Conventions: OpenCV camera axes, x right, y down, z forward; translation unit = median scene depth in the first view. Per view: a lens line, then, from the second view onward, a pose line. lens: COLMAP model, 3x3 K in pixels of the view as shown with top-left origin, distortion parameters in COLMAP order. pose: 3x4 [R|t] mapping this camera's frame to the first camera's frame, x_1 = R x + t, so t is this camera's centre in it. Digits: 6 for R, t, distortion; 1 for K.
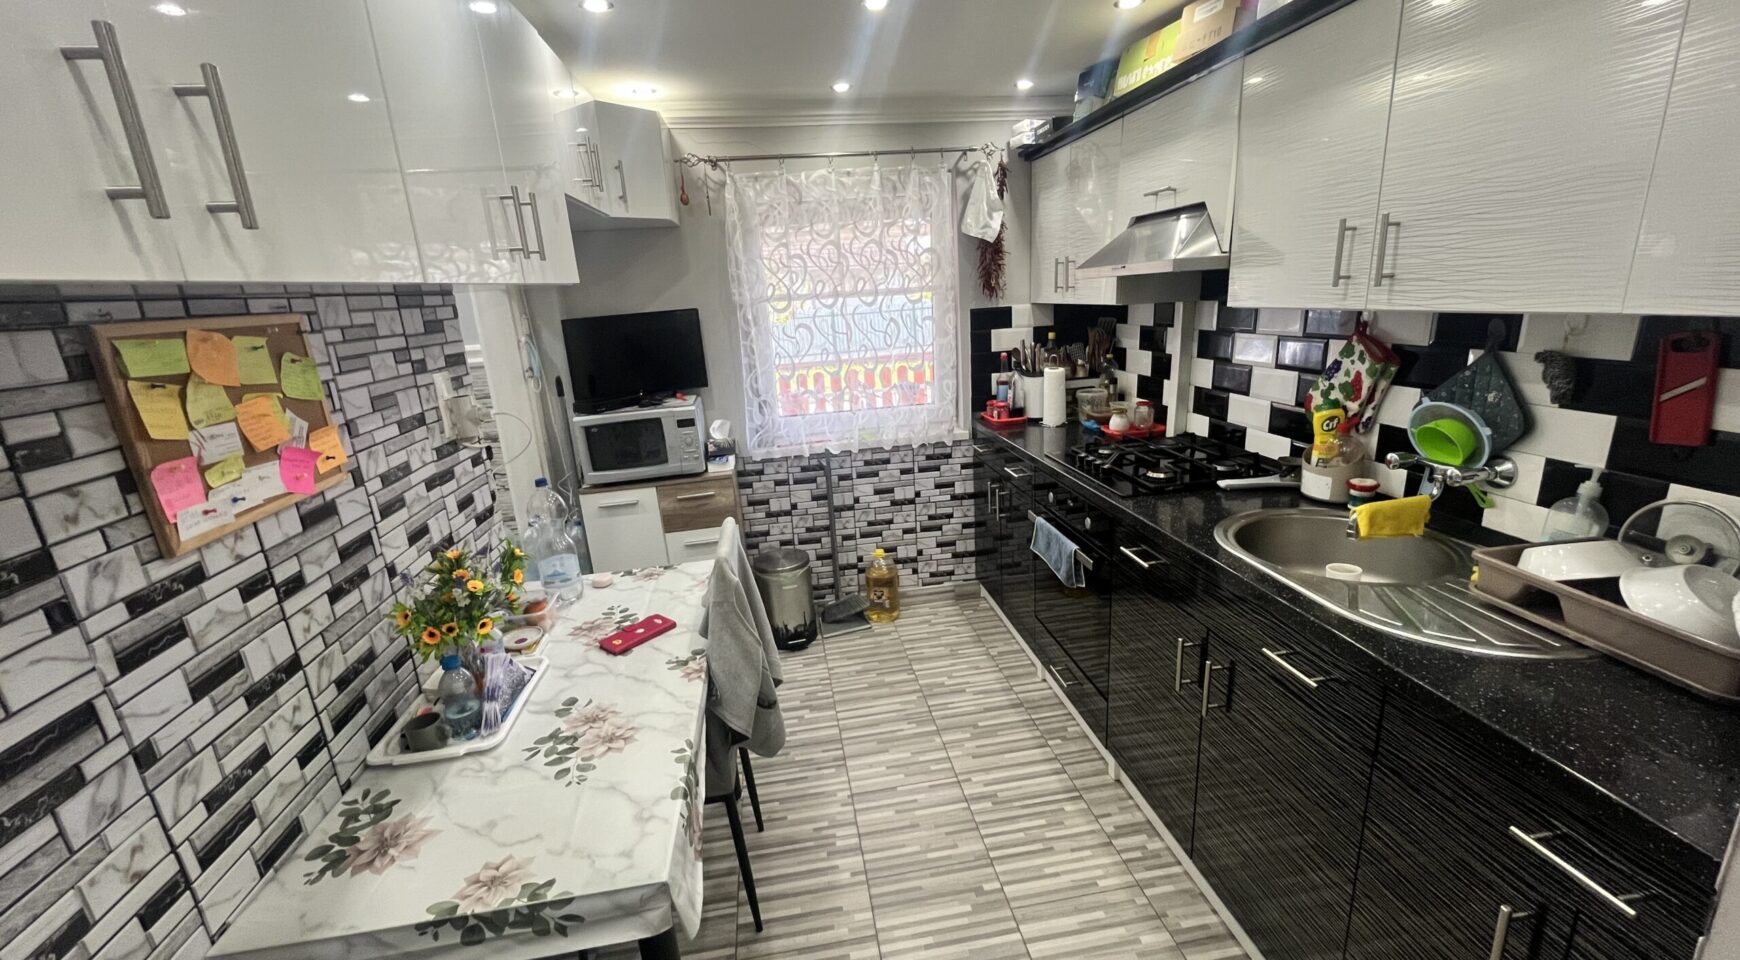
lens RADIAL K [[703.9, 0, 870.0], [0, 703.9, 480.0], [0, 0, 1]] dist [-0.001658, -0.000025]
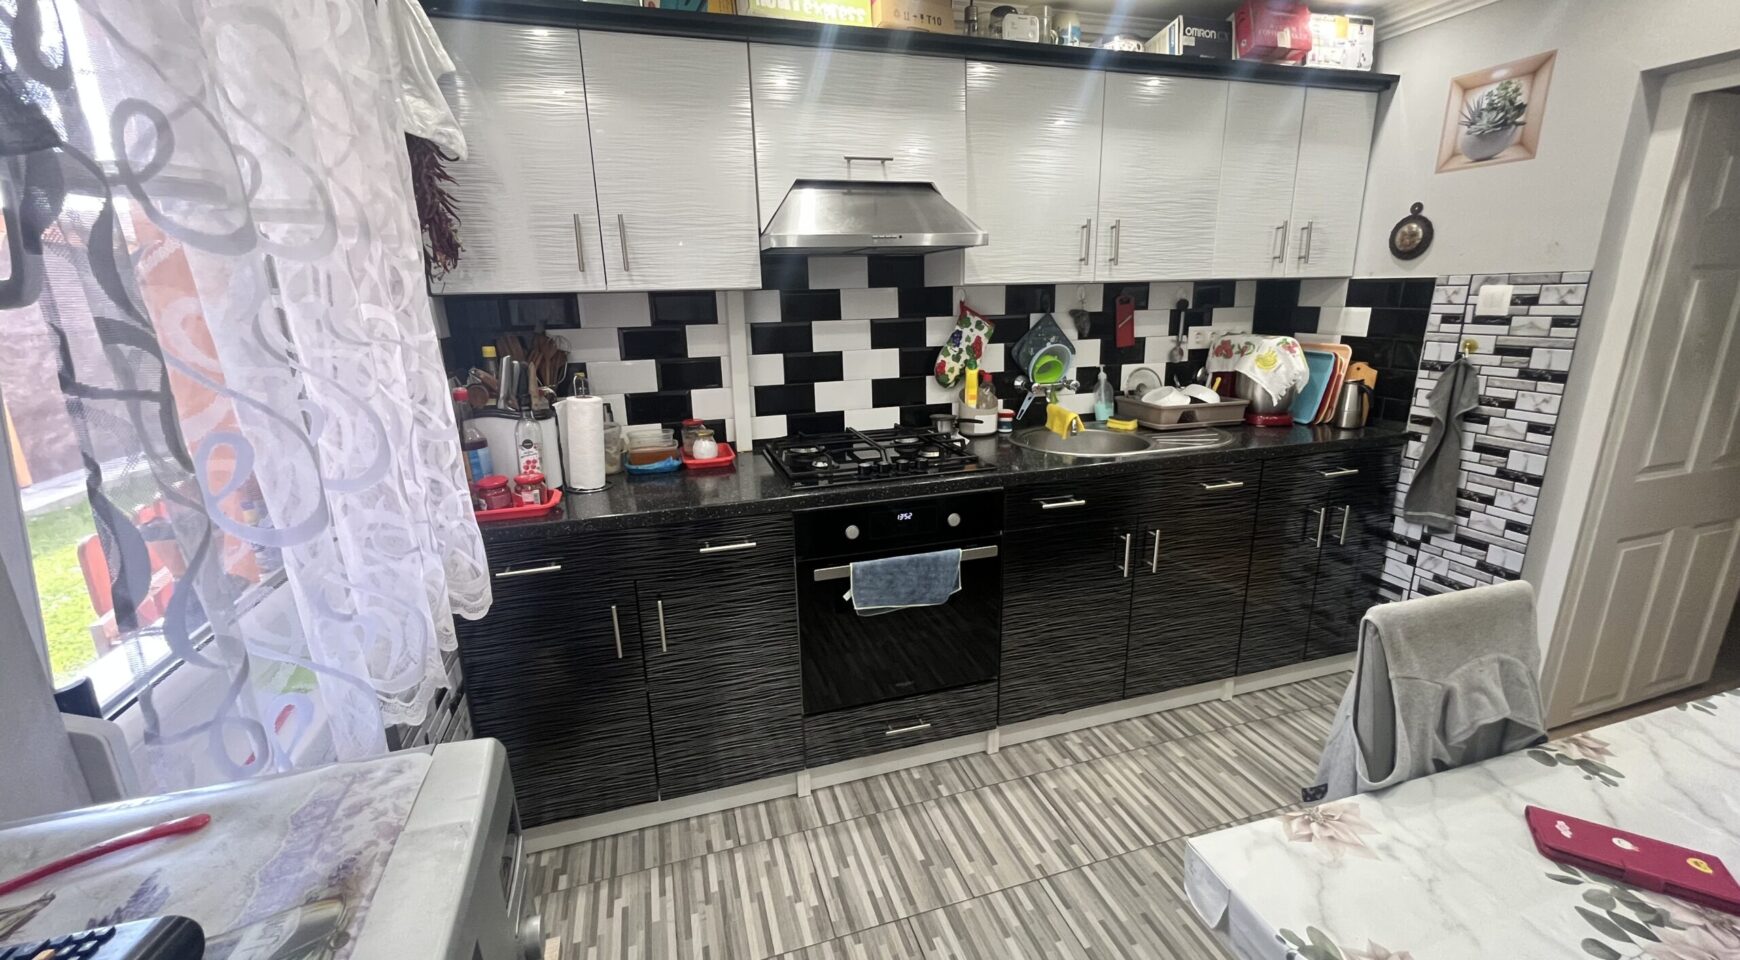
lens RADIAL K [[703.9, 0, 870.0], [0, 703.9, 480.0], [0, 0, 1]] dist [-0.001658, -0.000025]
pose [[-0.155340, -0.196021, 0.968218, -0.642965], [0.284086, 0.929848, 0.233832, -0.273495], [-0.946131, 0.311380, -0.088755, 1.404511]]
